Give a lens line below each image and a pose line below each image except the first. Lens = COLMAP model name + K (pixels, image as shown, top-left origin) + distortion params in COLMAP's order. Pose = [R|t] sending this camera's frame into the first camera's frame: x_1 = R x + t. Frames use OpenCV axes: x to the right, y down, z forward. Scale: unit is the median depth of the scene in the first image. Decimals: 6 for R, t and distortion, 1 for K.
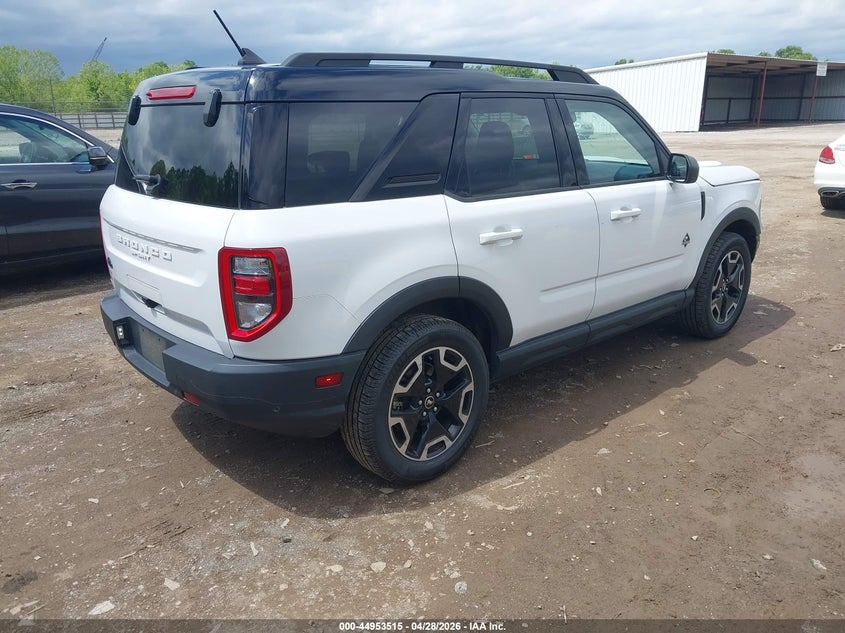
lens RADIAL K [[691.2, 0, 420.1], [0, 691.2, 316.2], [0, 0, 1]] dist [0.011573, -0.013249]
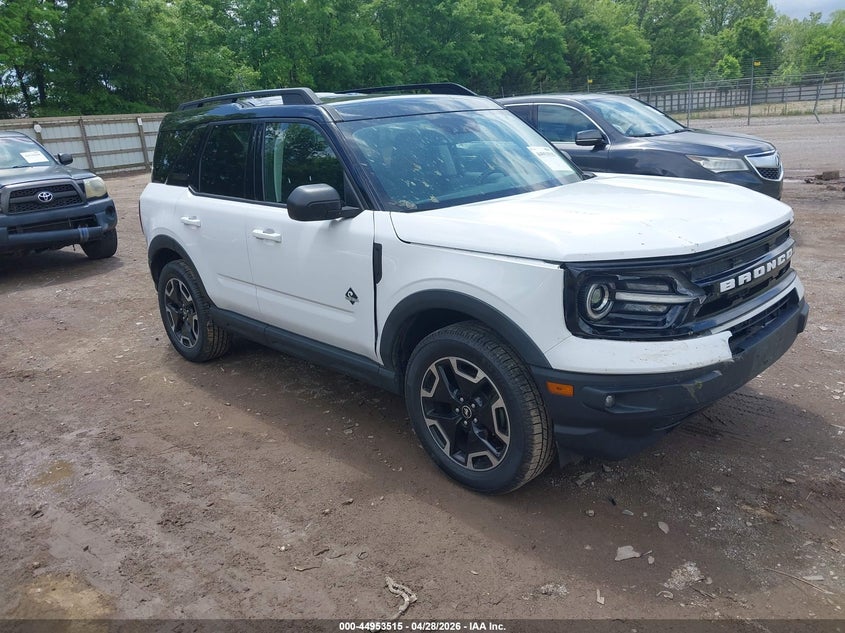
lens RADIAL K [[691.2, 0, 421.1], [0, 691.2, 314.1], [0, 0, 1]] dist [0.011573, -0.013249]
pose [[0.007484, 0.293642, -0.955886, 1.282611], [-0.216240, 0.933770, 0.285155, -0.372673], [0.976312, 0.204567, 0.070486, 1.148674]]
